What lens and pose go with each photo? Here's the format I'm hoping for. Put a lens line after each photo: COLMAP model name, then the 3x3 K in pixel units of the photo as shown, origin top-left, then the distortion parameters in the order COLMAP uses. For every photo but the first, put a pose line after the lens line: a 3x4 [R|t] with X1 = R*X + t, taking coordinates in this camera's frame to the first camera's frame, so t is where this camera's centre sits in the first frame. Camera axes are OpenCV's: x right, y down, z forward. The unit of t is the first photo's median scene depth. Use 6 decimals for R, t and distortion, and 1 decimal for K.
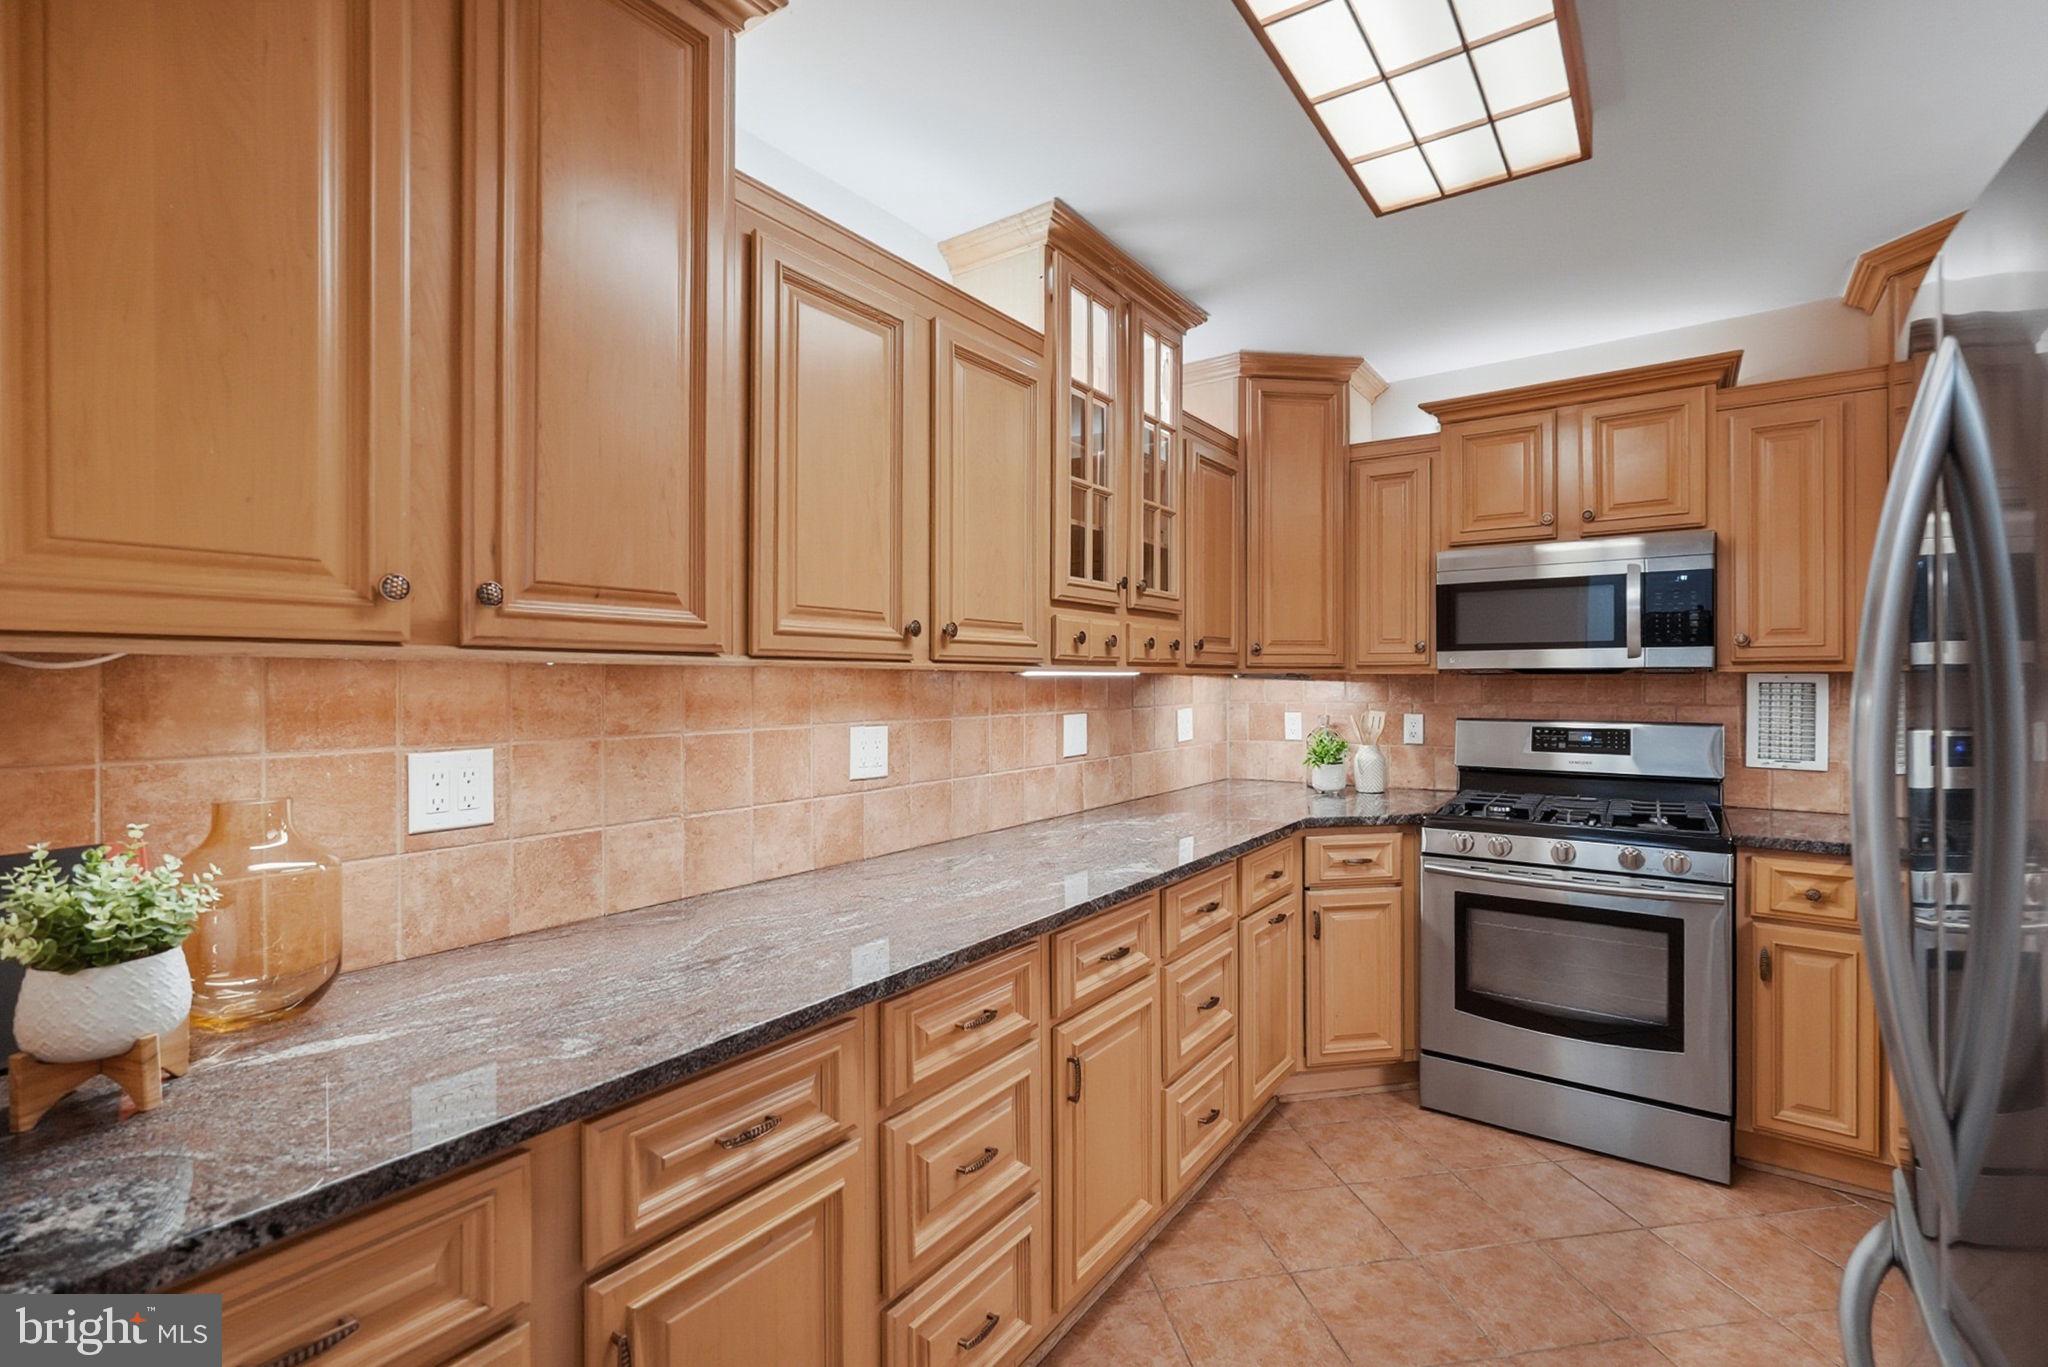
lens RADIAL K [[912.7, 0, 1002.5], [0, 912.7, 680.7], [0, 0, 1]] dist [-0.019625, 0.007232]
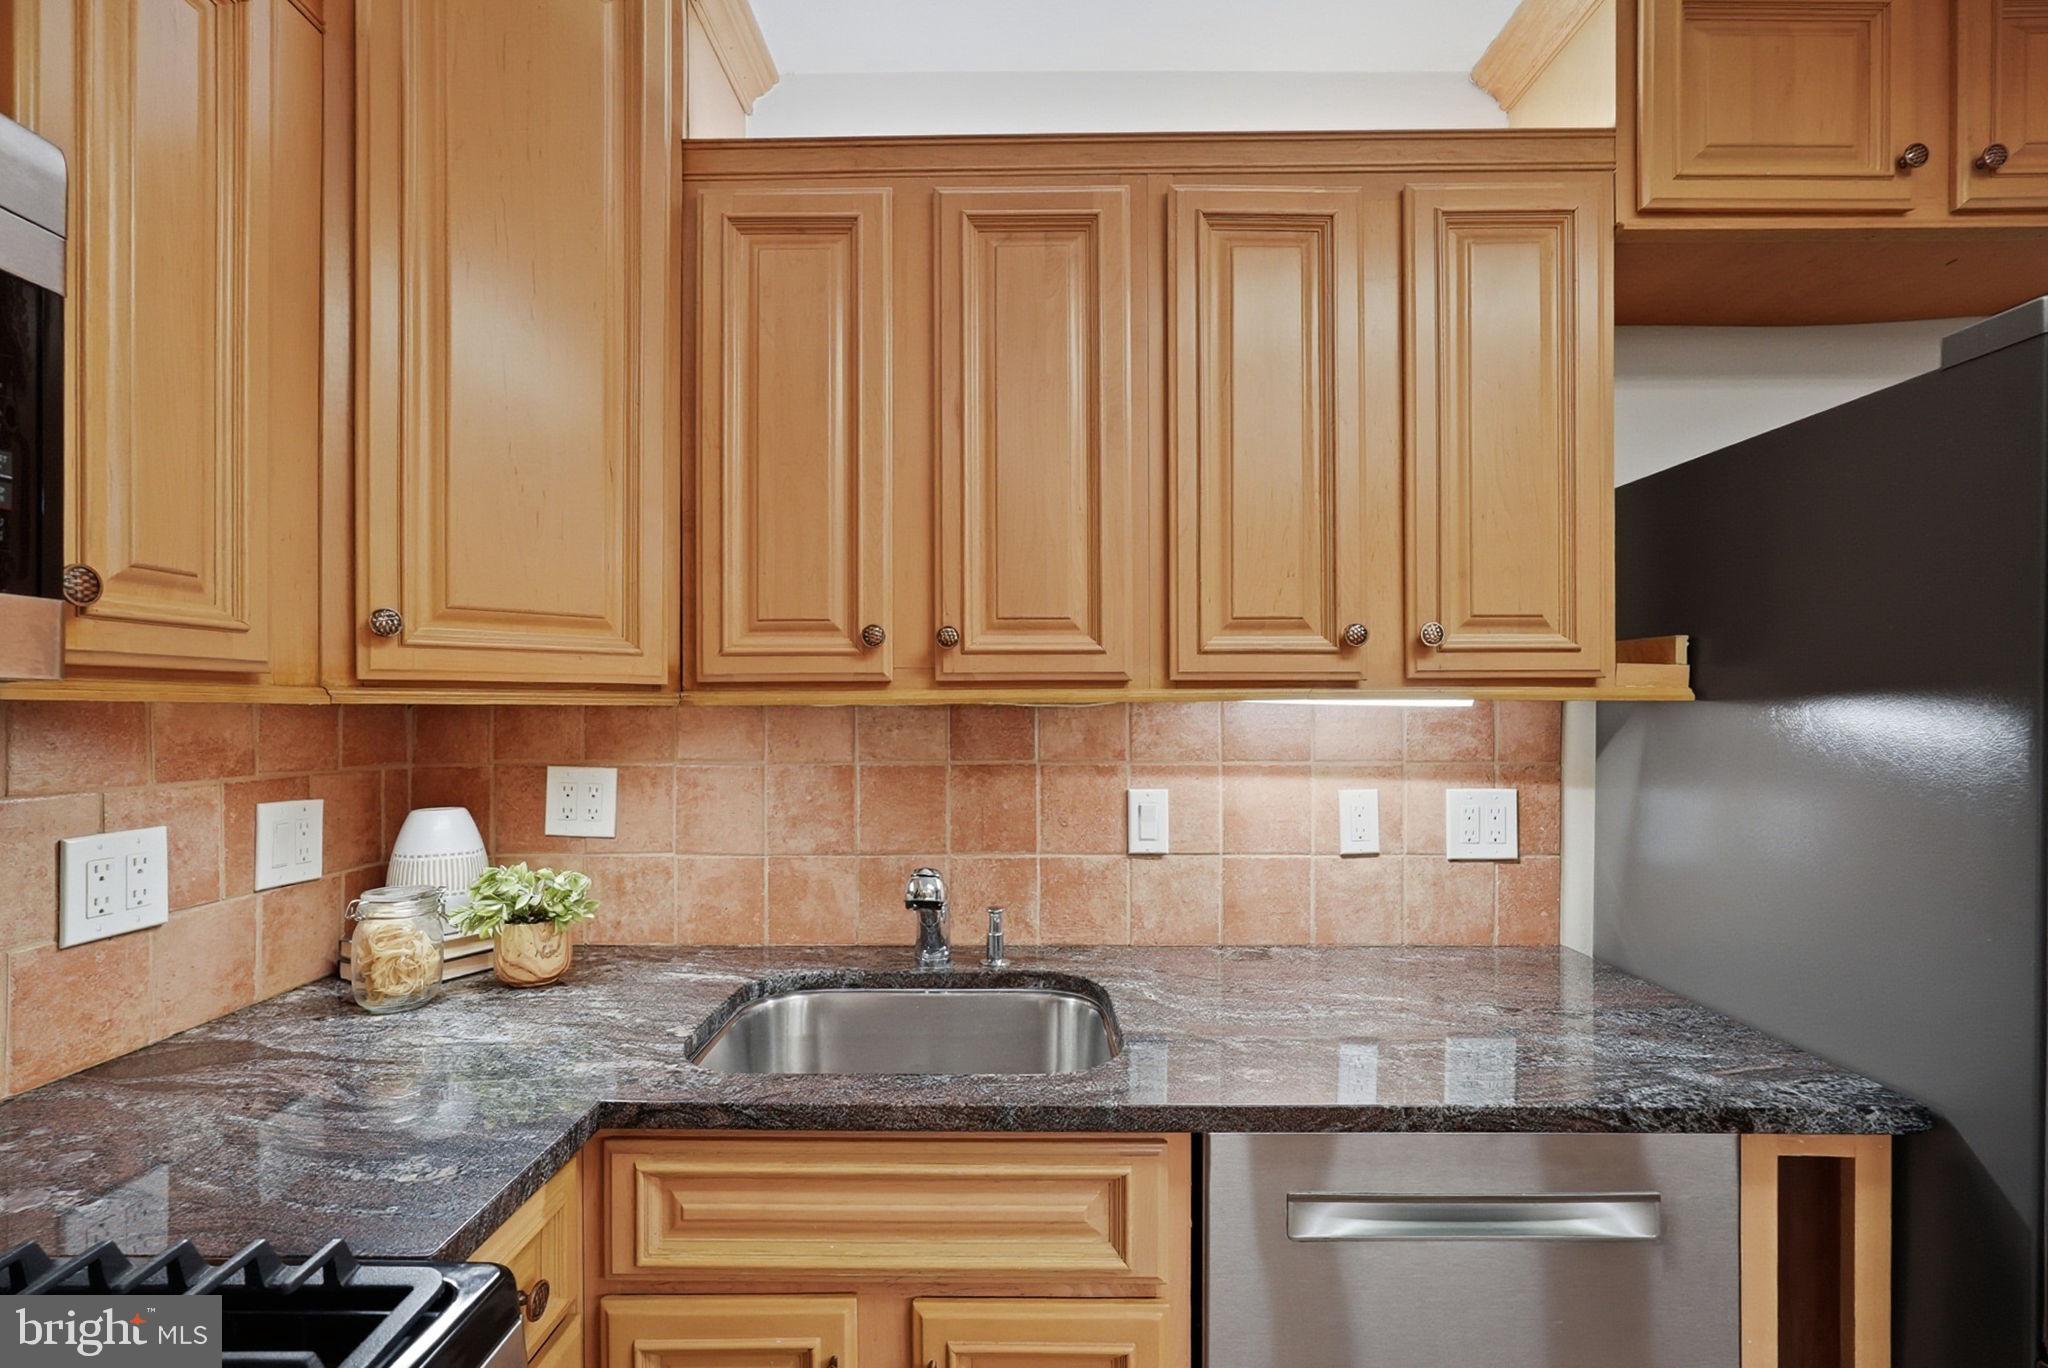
lens RADIAL K [[835.2, 0, 1012.7], [0, 835.2, 709.4], [0, 0, 1]] dist [0.003016, 0.000059]
pose [[0.577121, -0.005932, -0.816637, 0.206360], [0.006962, 0.999973, -0.002343, 0.000753], [0.816629, -0.004333, 0.577146, 0.285959]]
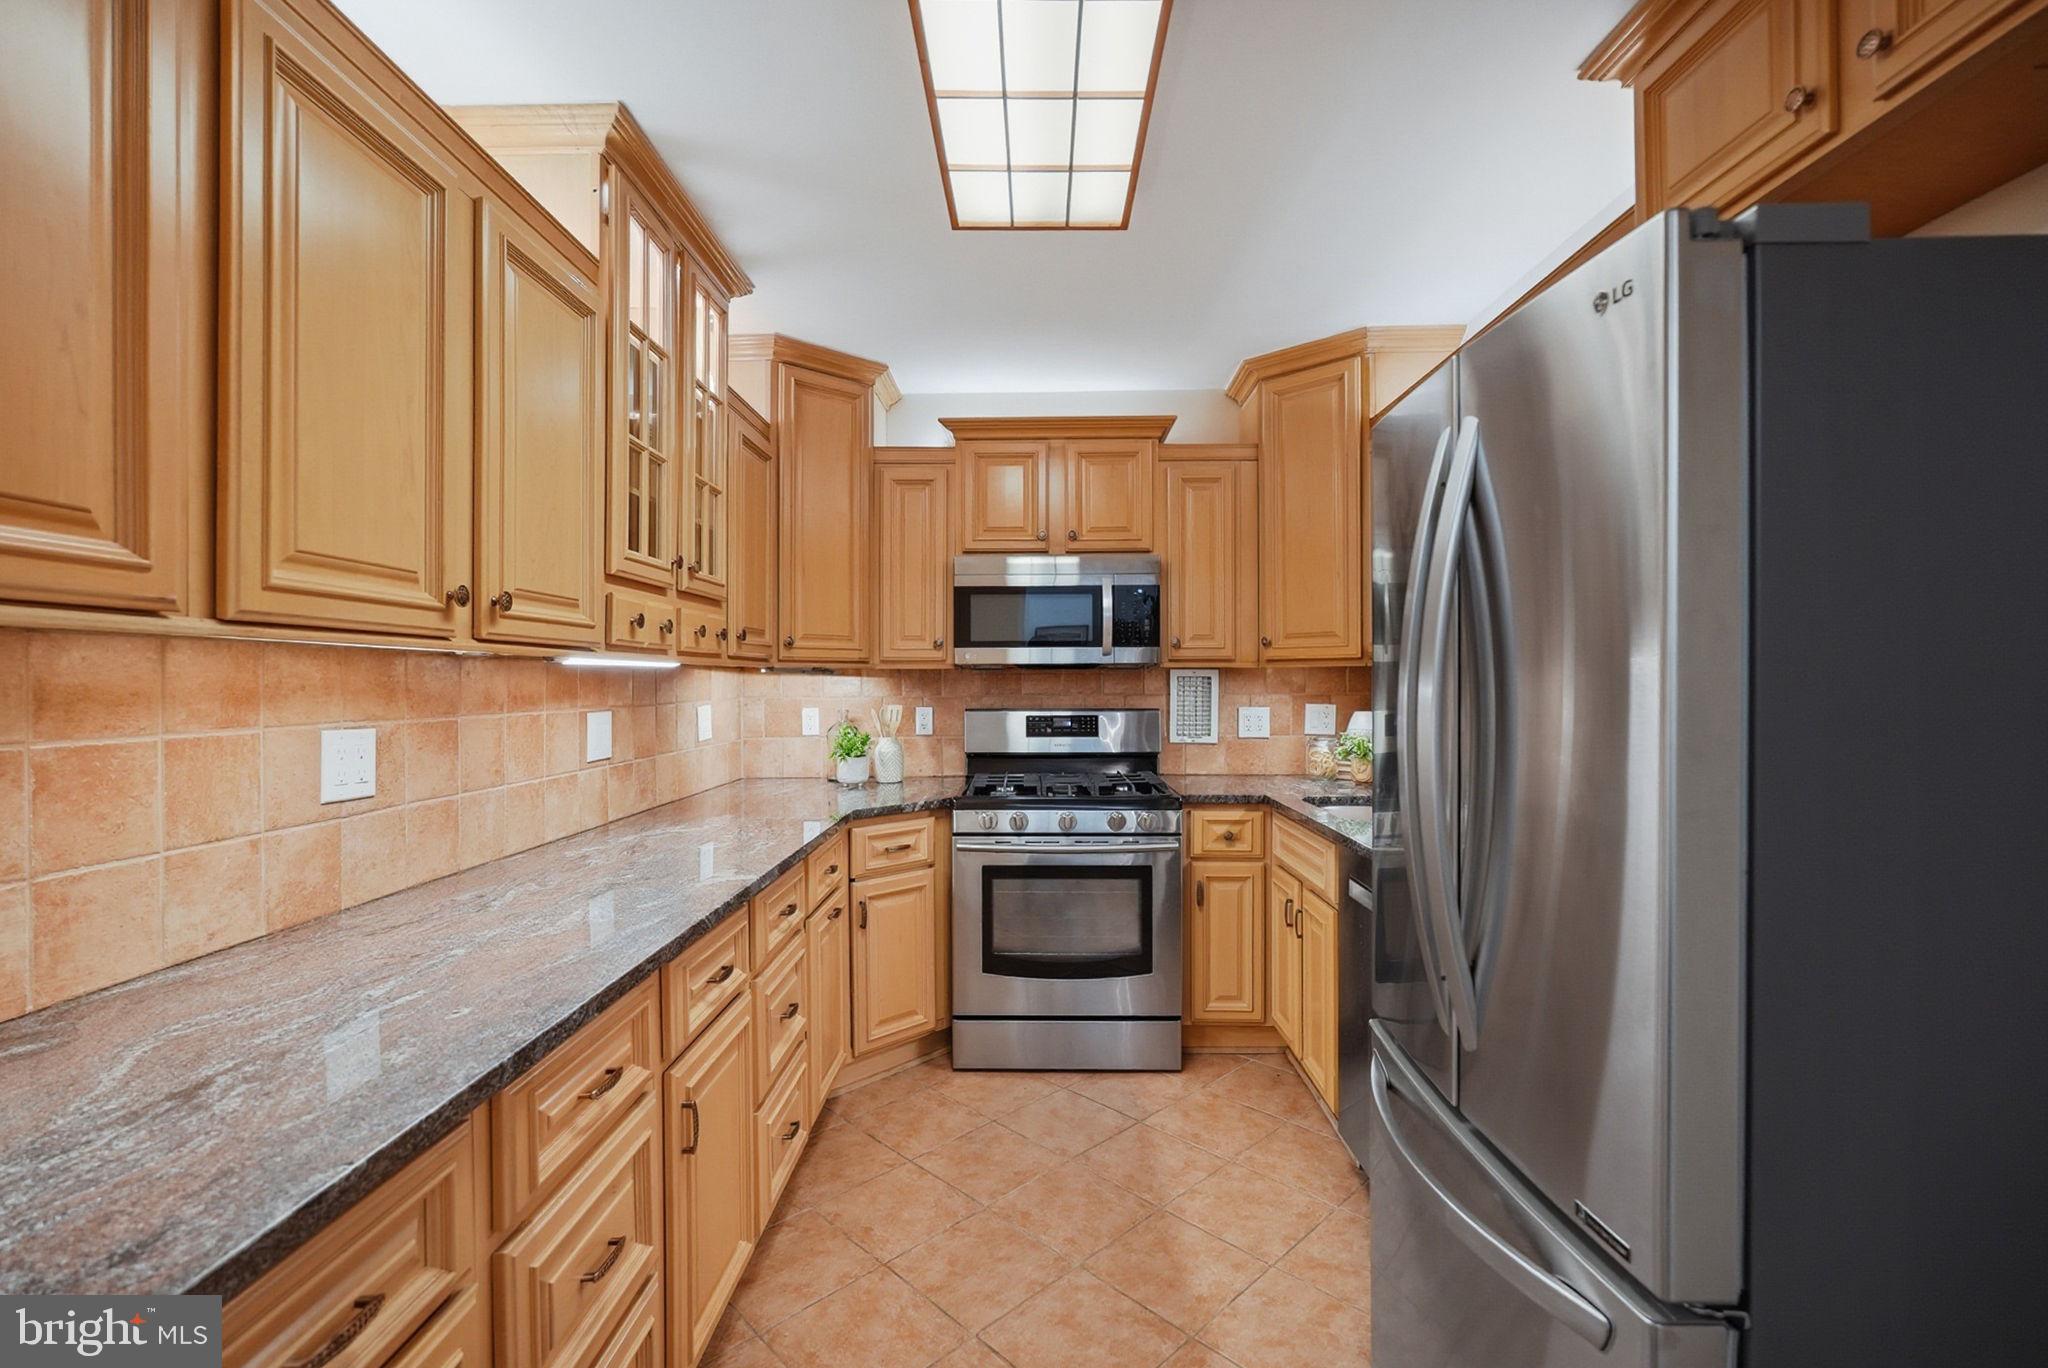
lens RADIAL K [[912.7, 0, 1018.4], [0, 912.7, 683.2], [0, 0, 1]] dist [-0.019625, 0.007232]
pose [[0.815360, -0.001623, 0.578953, -0.128770], [0.001700, 0.999998, 0.000410, 0.013638], [-0.578952, 0.000650, 0.815361, 0.092784]]
